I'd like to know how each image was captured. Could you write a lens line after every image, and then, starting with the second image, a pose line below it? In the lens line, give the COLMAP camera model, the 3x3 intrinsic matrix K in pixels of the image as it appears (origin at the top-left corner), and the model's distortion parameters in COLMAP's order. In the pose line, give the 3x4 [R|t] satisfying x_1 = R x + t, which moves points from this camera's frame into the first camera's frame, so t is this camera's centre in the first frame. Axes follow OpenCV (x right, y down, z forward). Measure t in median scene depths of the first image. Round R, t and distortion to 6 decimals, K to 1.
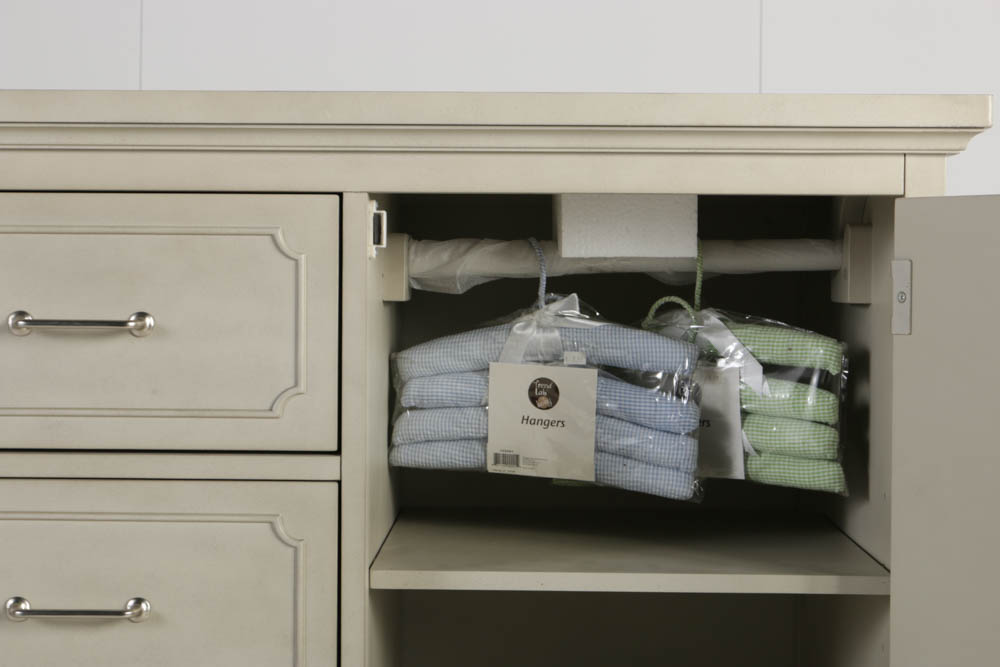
lens RADIAL K [[2011.3, 0, 500.0], [0, 2011.3, 333.5], [0, 0, 1]] dist [-0.119451, 0.015210]
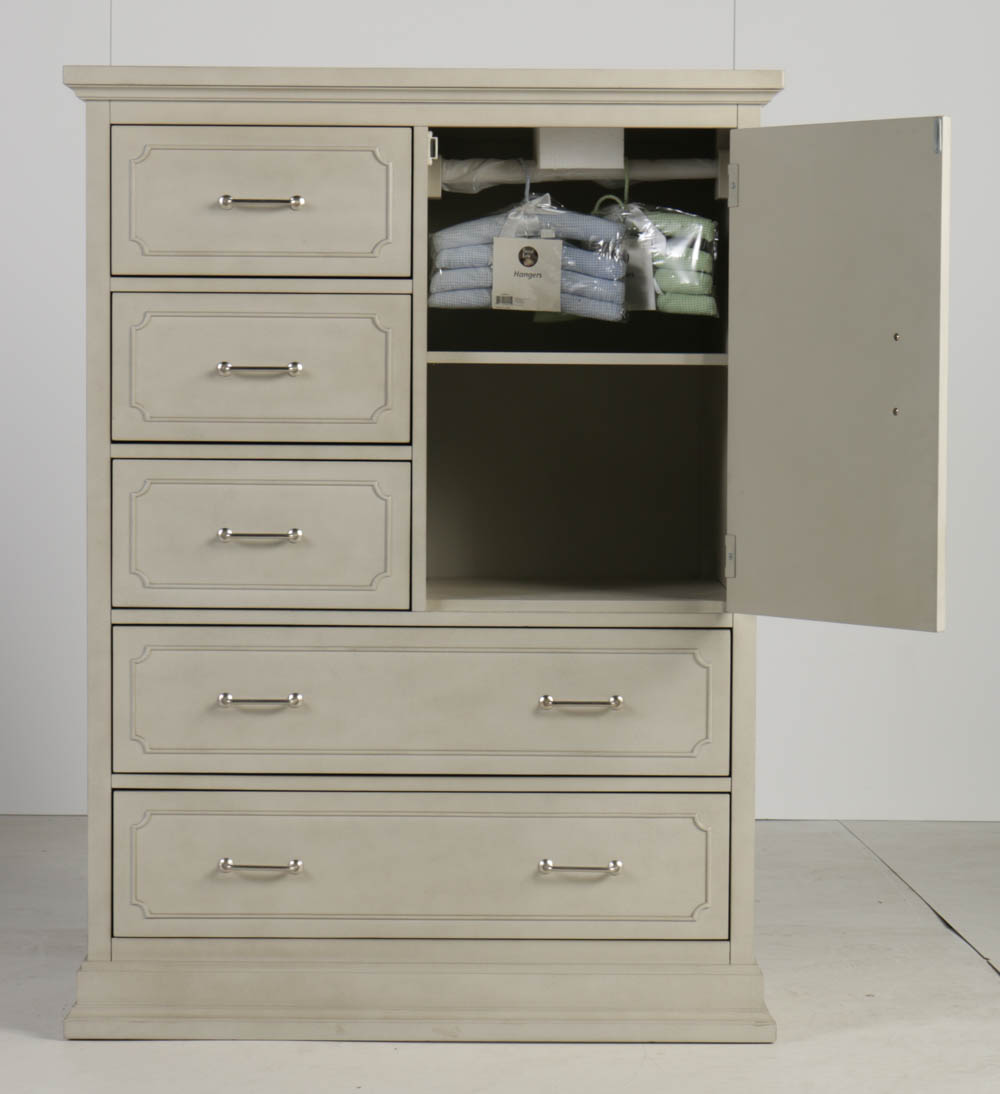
lens RADIAL K [[3584.5, 0, 500.0], [0, 3584.5, 547.0], [0, 0, 1]] dist [-0.054527, -1.953406]
pose [[0.999720, -0.002567, 0.023532, -0.067692], [0.001765, 0.999420, 0.034013, 0.163216], [-0.023606, -0.033962, 0.999144, -1.828285]]
